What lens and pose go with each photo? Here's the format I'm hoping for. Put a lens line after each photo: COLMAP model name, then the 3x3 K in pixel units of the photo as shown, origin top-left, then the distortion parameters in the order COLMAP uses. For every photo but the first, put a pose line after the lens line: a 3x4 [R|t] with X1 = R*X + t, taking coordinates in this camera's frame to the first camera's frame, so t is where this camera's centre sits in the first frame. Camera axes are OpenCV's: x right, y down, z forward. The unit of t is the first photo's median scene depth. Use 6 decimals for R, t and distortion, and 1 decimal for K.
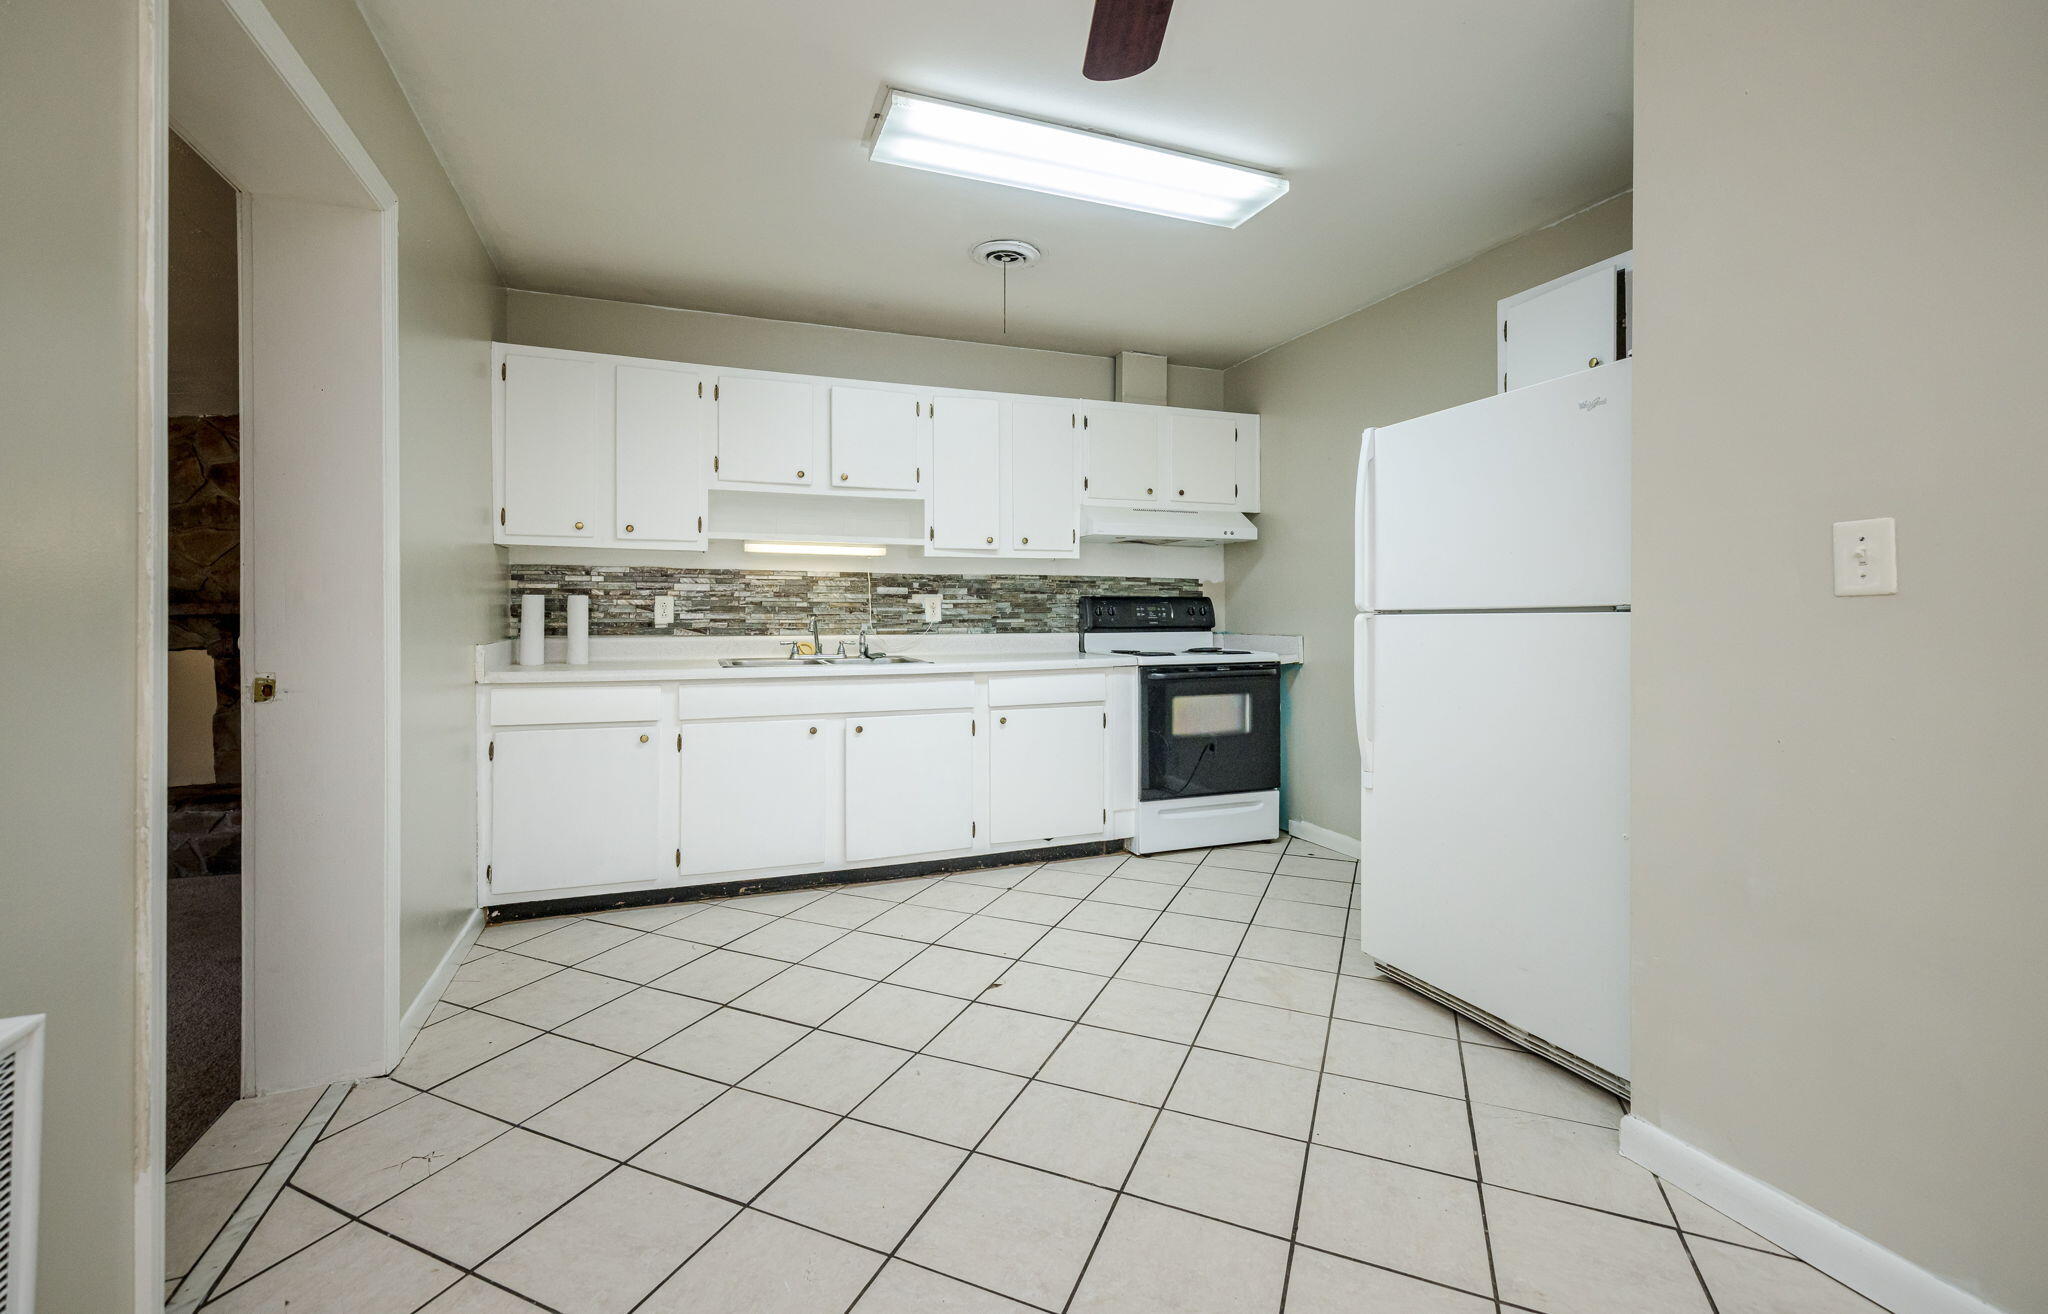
lens RADIAL K [[855.6, 0, 1008.9], [0, 855.6, 611.6], [0, 0, 1]] dist [-0.001981, -0.000235]
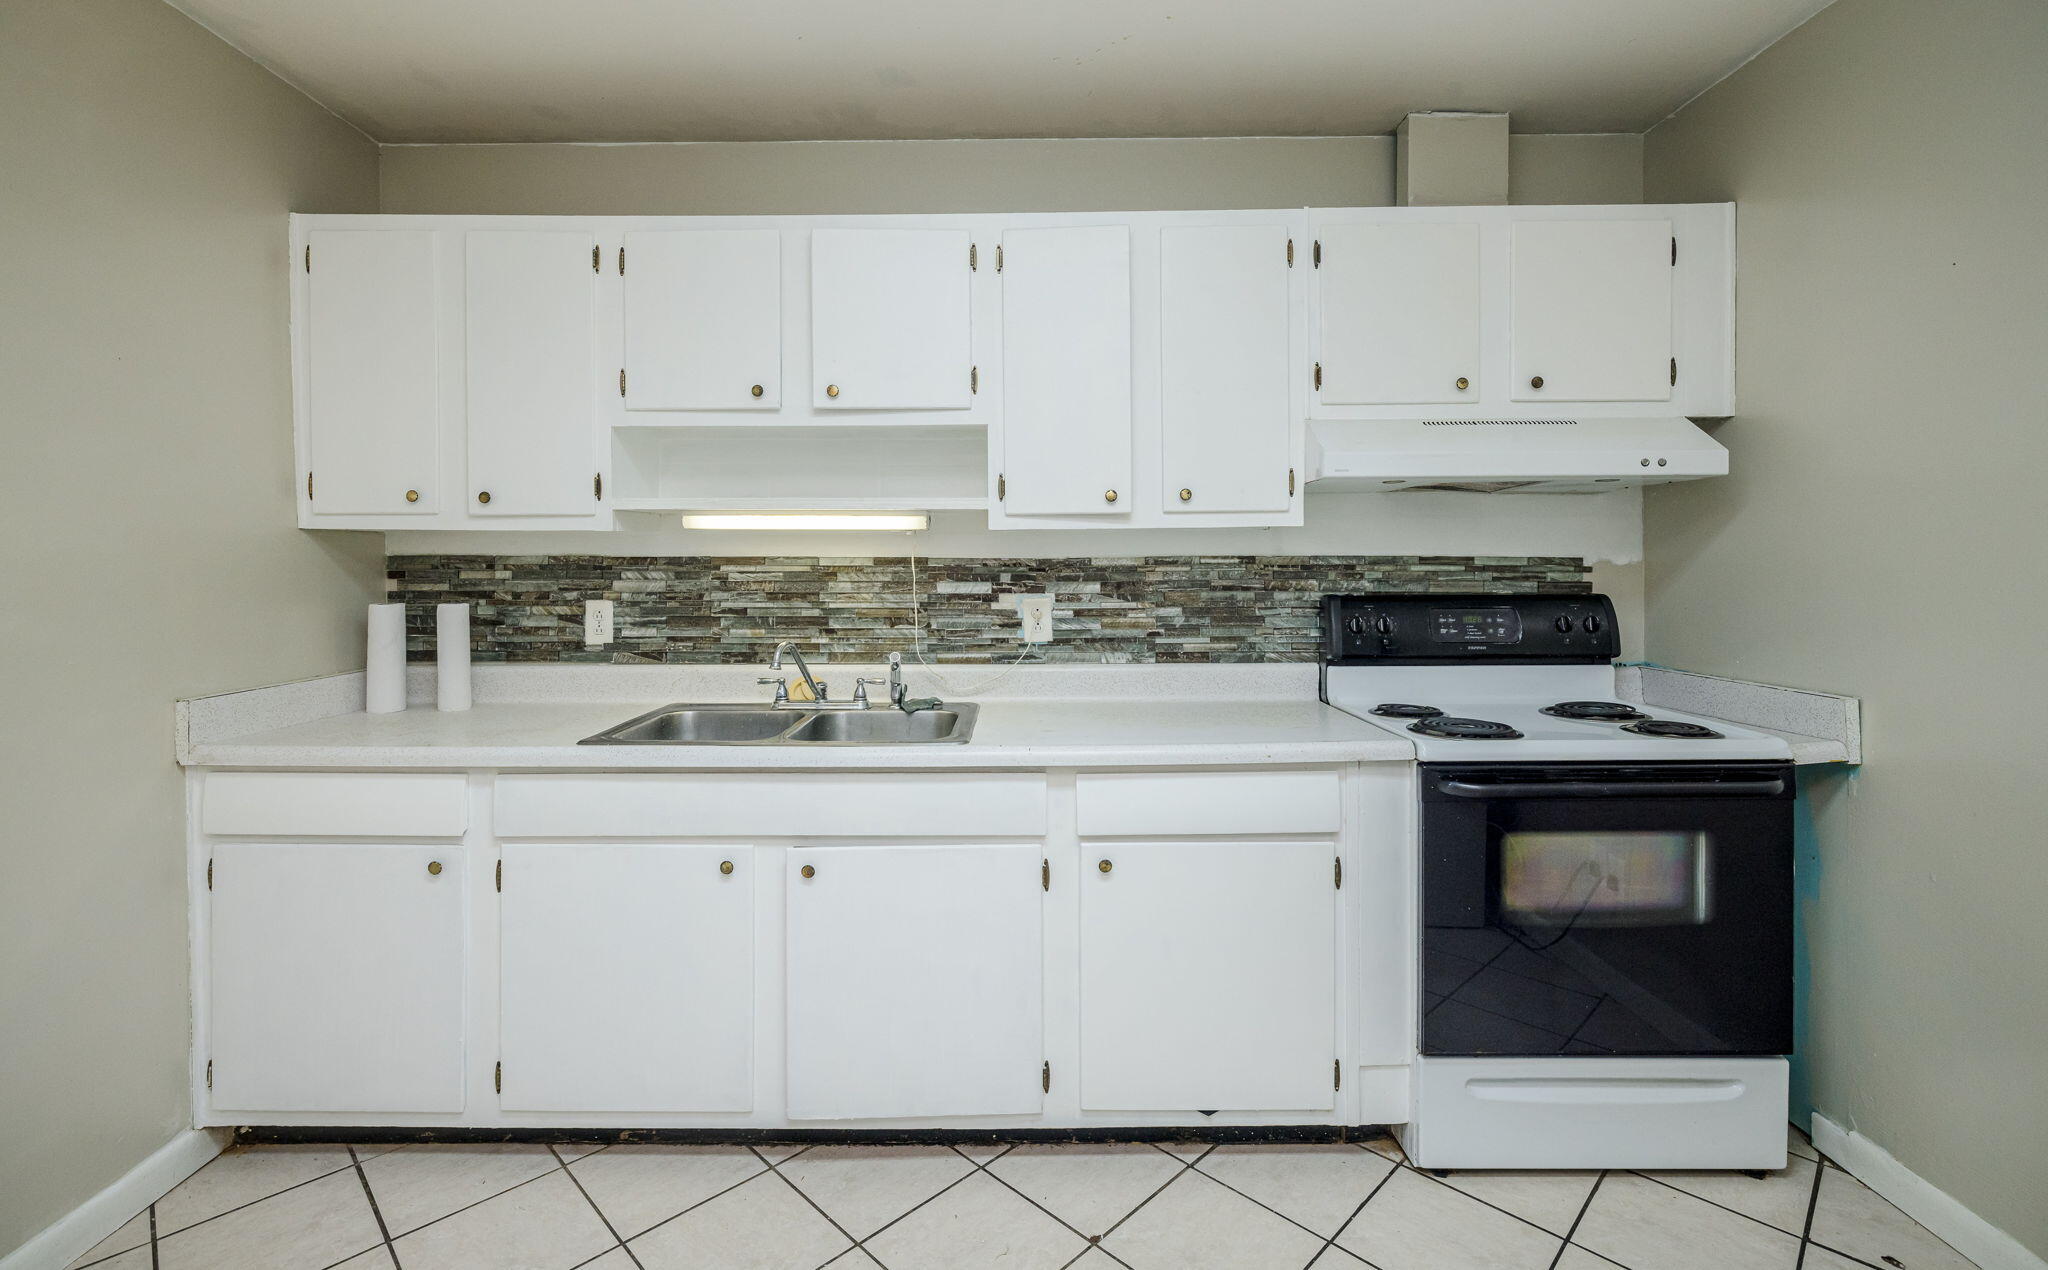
lens RADIAL K [[913.8, 0, 1015.8], [0, 913.8, 575.9], [0, 0, 1]] dist [-0.004031, 0.001594]
pose [[0.934394, 0.000829, -0.356239, 0.125128], [0.003742, 0.999919, 0.012143, -0.042975], [0.356221, -0.012679, 0.934316, 0.471063]]
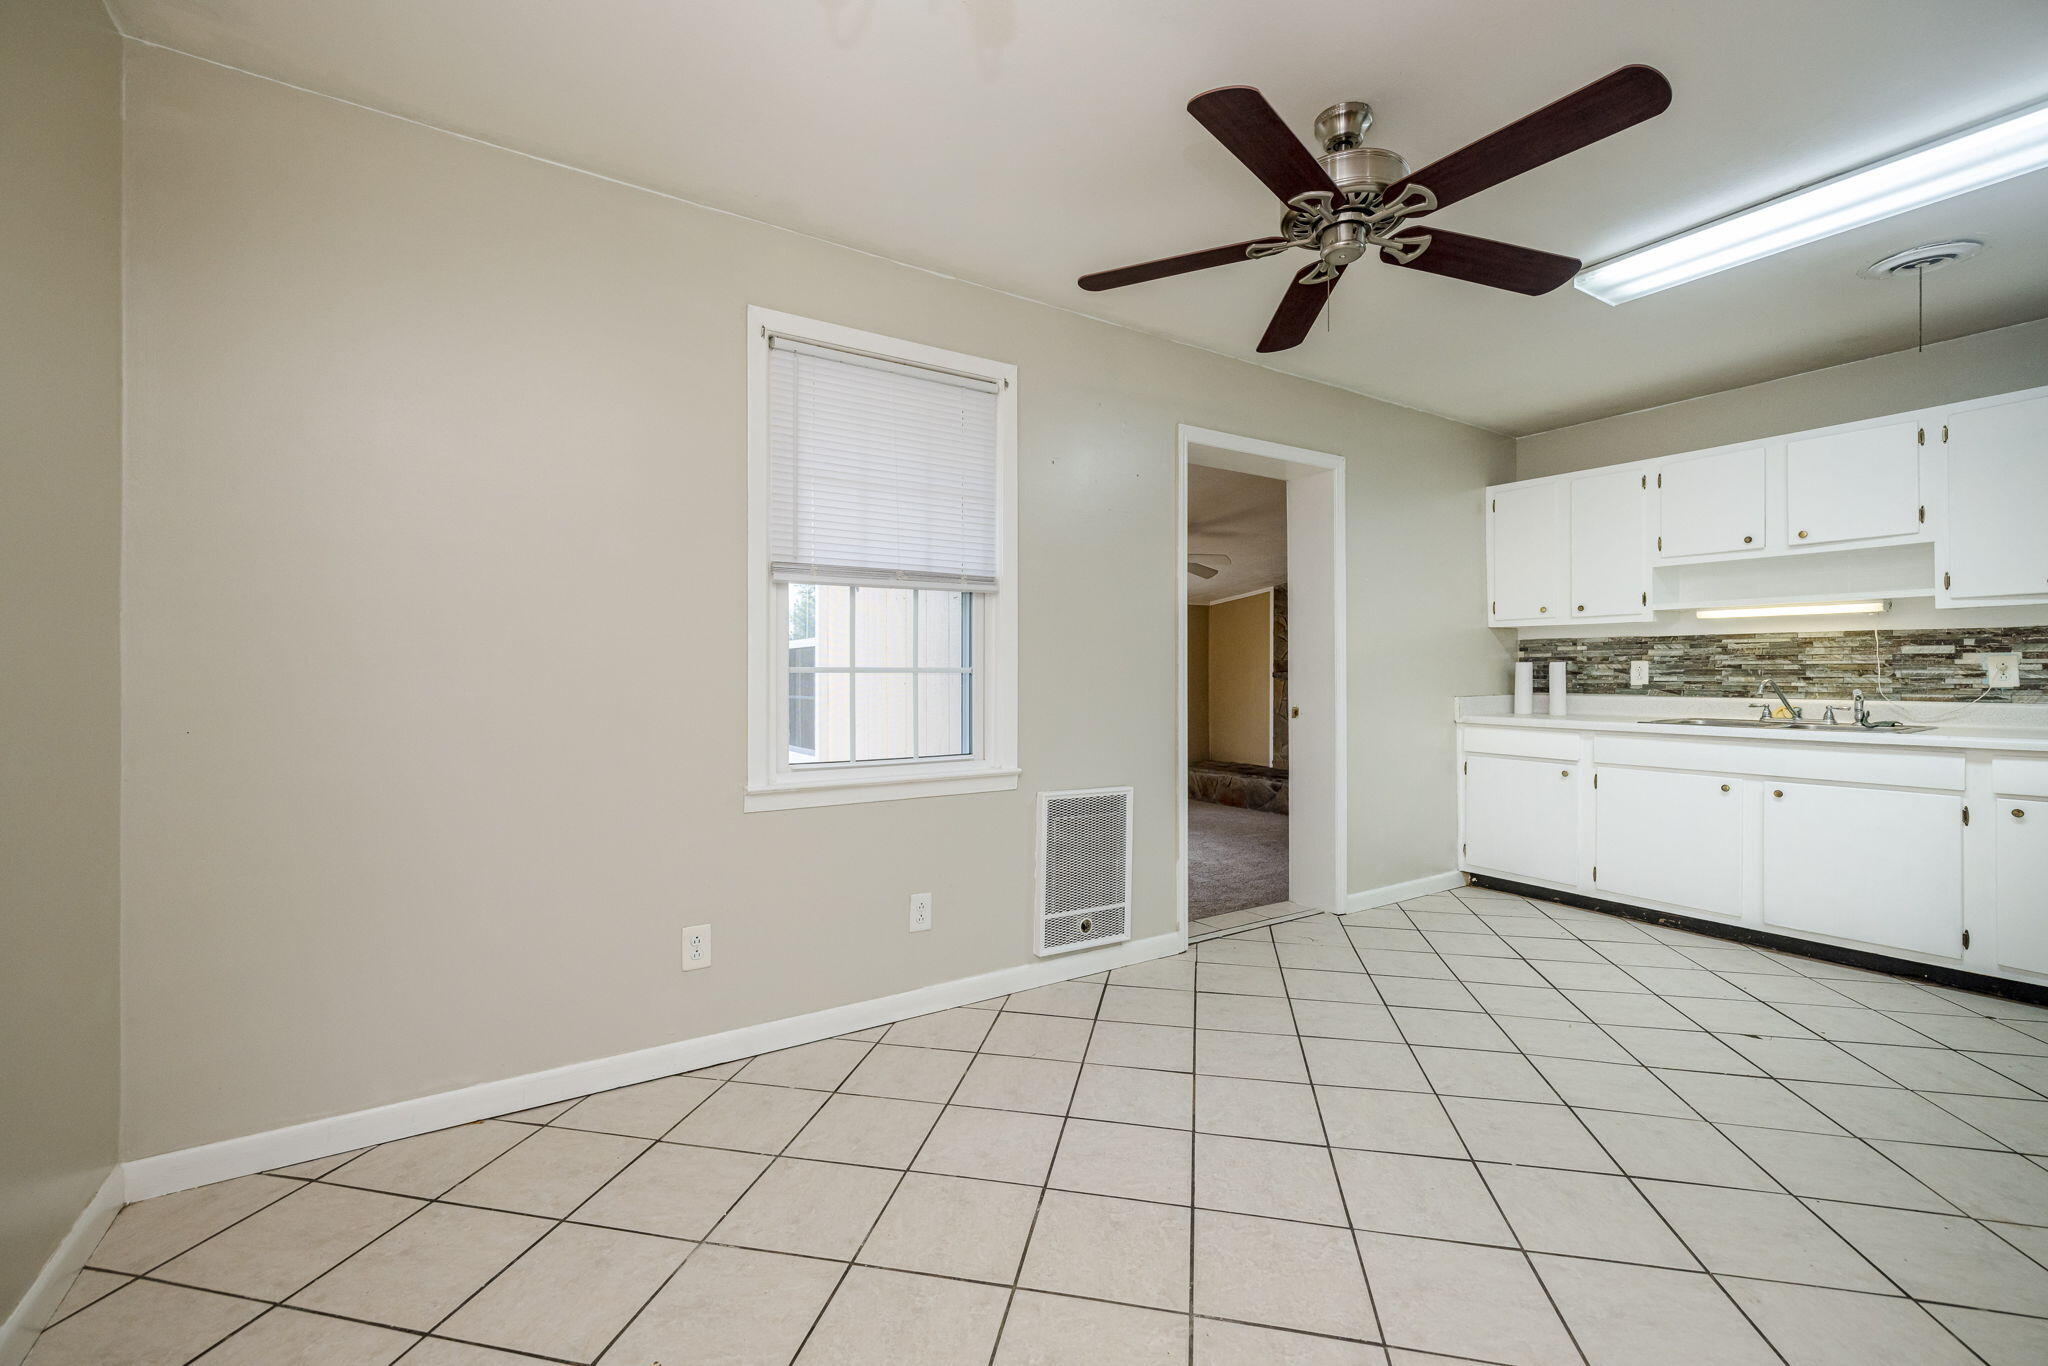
lens RADIAL K [[849.5, 0, 1017.0], [0, 849.5, 672.5], [0, 0, 1]] dist [-0.000708, -0.000158]
pose [[0.200636, -0.002195, -0.979663, 0.544146], [0.002600, 0.999995, -0.001709, -0.002898], [0.979662, -0.002204, 0.200641, -0.053179]]
